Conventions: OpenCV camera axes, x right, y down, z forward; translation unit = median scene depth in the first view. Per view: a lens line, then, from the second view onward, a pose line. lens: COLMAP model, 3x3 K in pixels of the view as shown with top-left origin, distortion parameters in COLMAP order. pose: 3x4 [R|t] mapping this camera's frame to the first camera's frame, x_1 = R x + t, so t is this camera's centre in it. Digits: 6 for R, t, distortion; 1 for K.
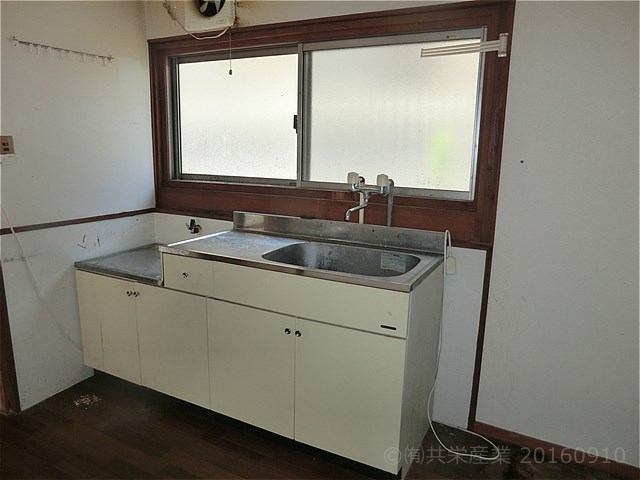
lens RADIAL K [[465.8, 0, 320.0], [0, 465.8, 240.0], [0, 0, 1]] dist [-0.102565, 0.129572]
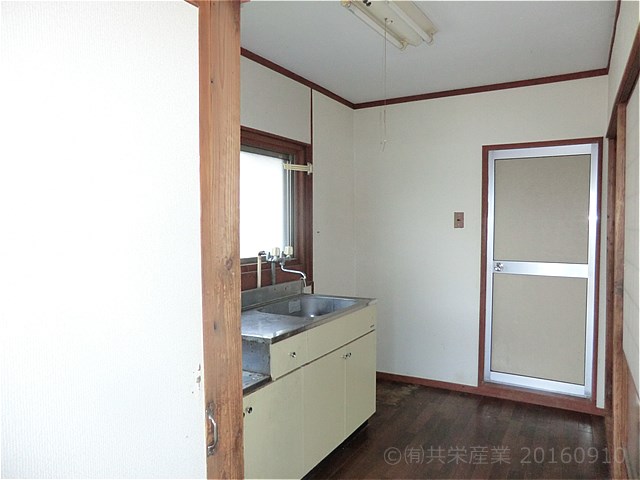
lens RADIAL K [[465.8, 0, 320.0], [0, 465.8, 240.0], [0, 0, 1]] dist [-0.102565, 0.129572]
pose [[0.033181, -0.057218, 0.997810, -1.258351], [0.202561, 0.978025, 0.049347, -0.206533], [-0.978707, 0.200480, 0.044042, 0.805617]]
